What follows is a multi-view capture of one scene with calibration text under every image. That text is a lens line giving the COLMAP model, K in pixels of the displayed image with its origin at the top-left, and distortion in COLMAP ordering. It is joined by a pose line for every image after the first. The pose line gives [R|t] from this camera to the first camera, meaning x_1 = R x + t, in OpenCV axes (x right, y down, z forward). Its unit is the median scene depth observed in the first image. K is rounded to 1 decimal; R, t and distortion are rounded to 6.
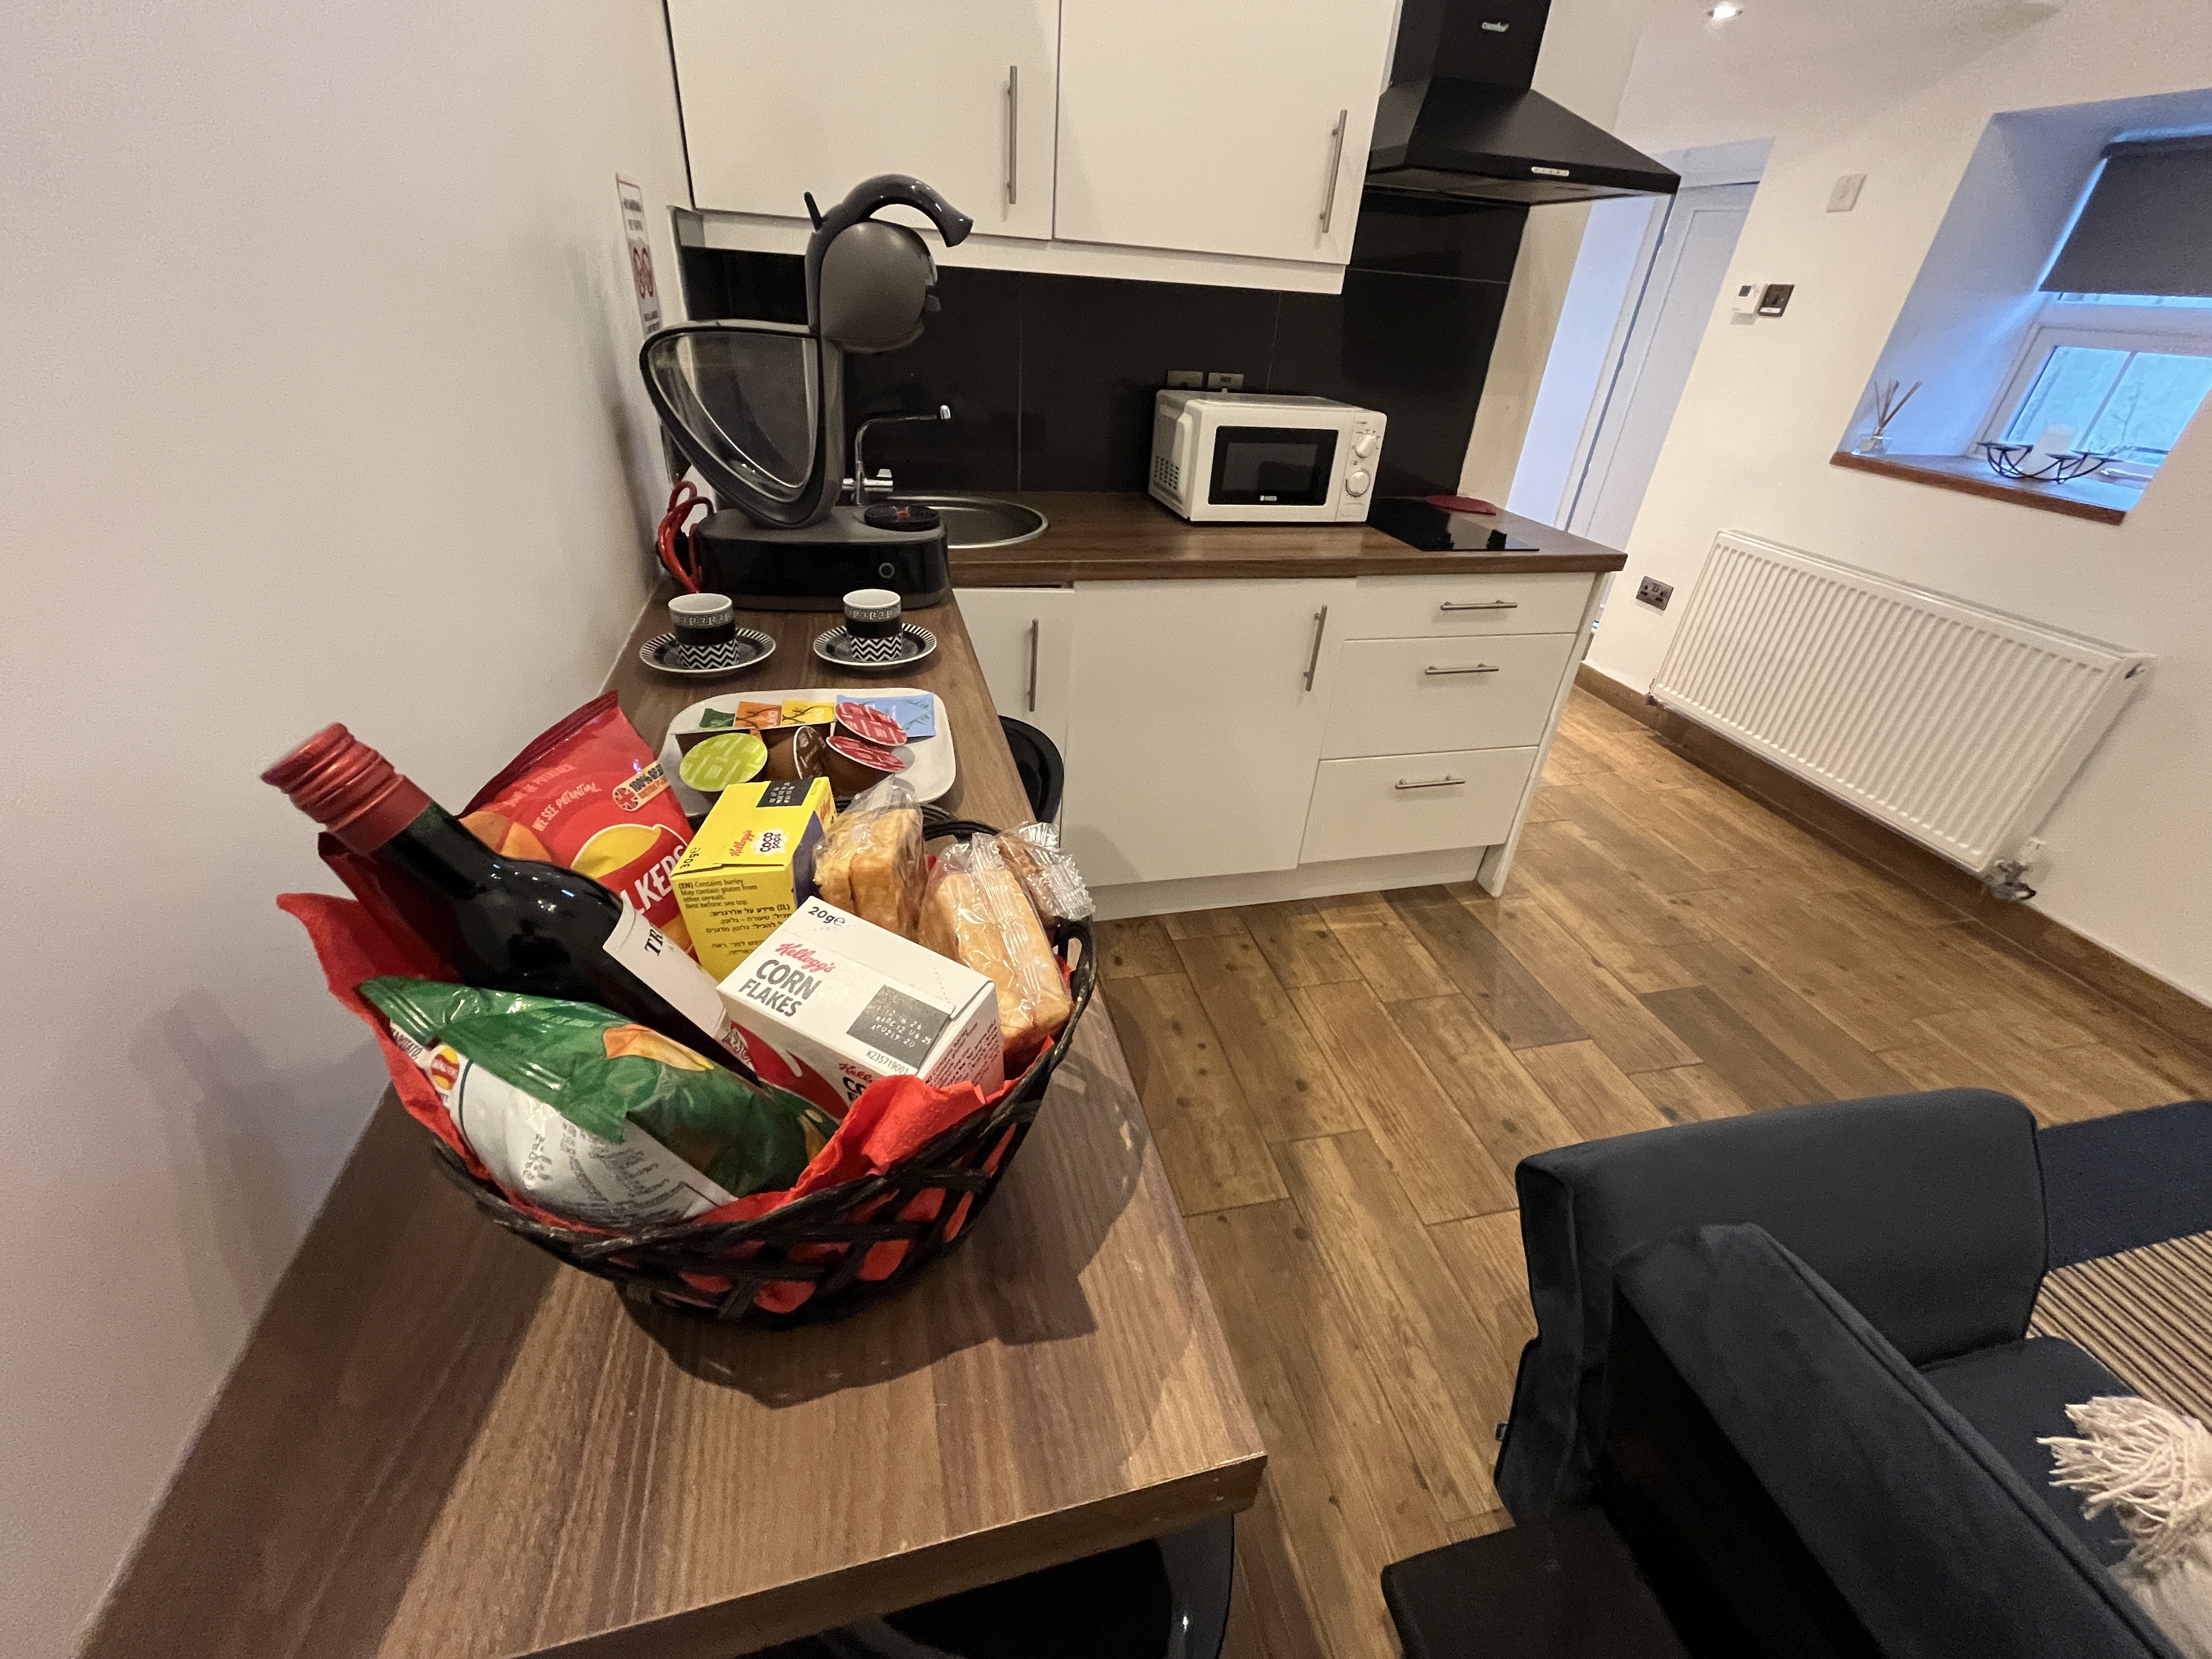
lens RADIAL K [[900.4, 0, 1105.7], [0, 900.4, 828.1], [0, 0, 1]] dist [-0.002655, 0.000102]
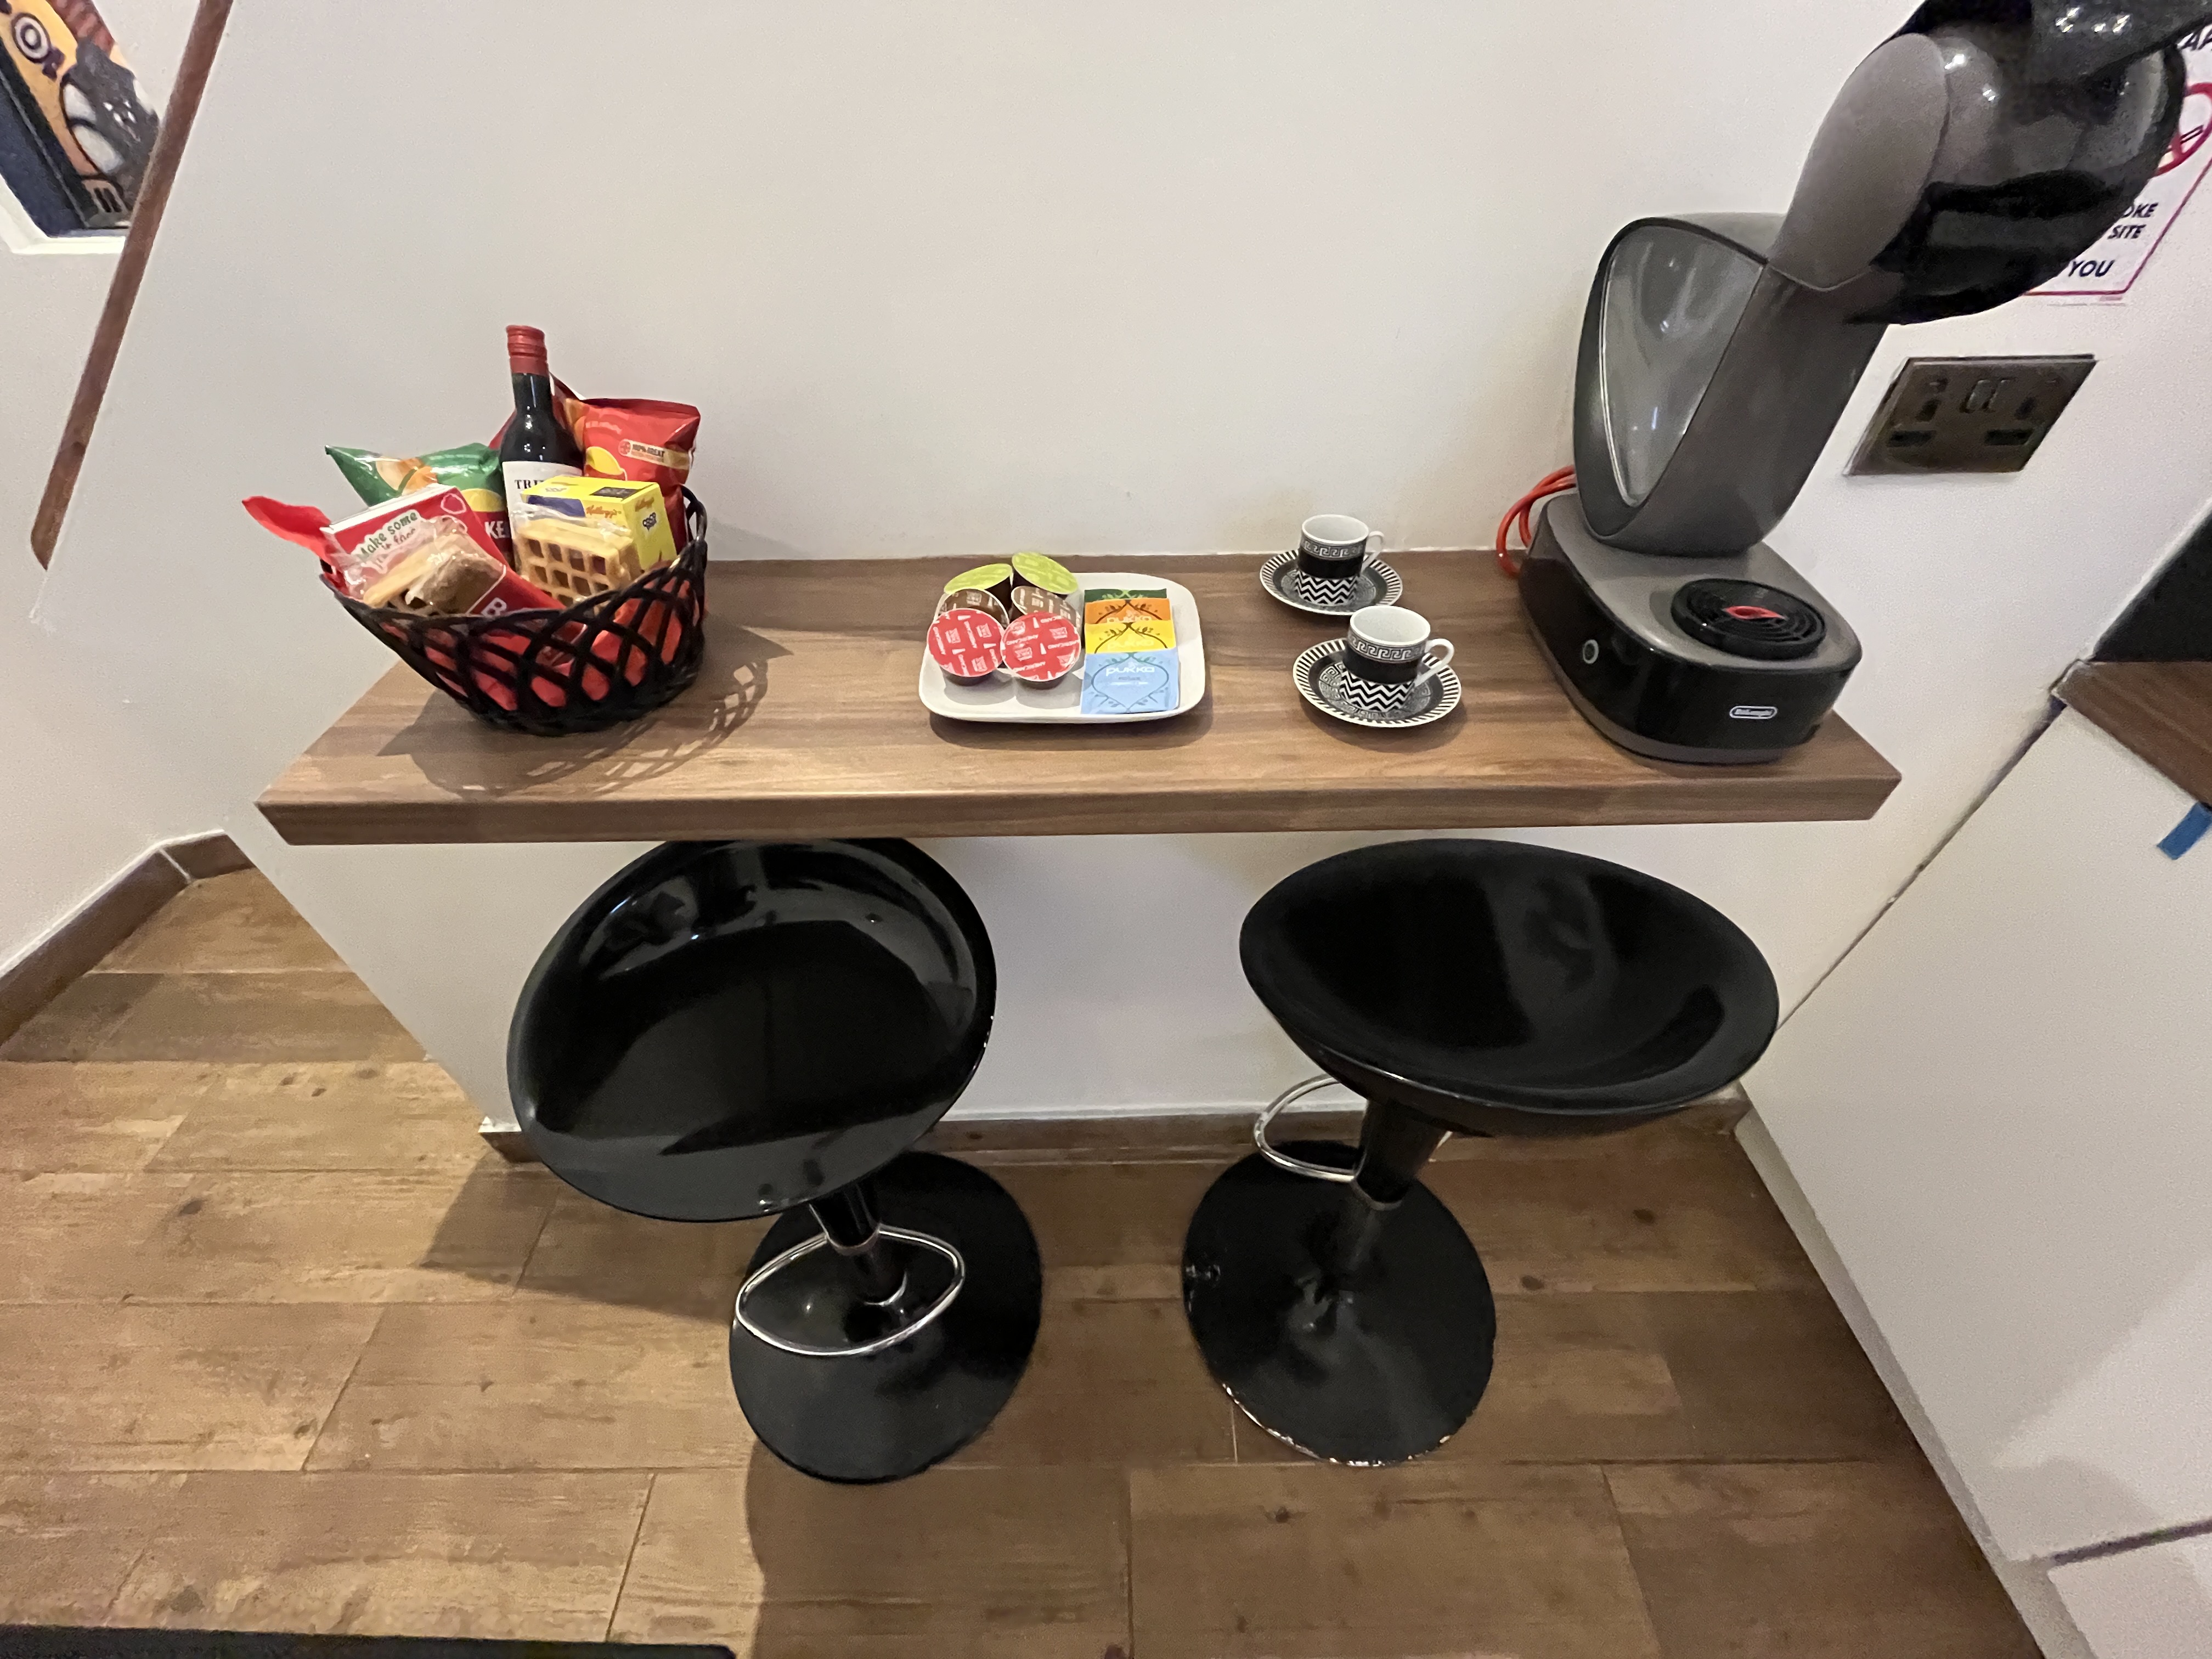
lens RADIAL K [[900.4, 0, 1105.7], [0, 900.4, 828.1], [0, 0, 1]] dist [-0.002655, 0.000102]
pose [[-0.228717, 0.614328, -0.755176, 0.175143], [-0.516472, 0.580991, 0.629052, -0.199753], [0.825194, 0.533901, 0.184400, 0.307776]]
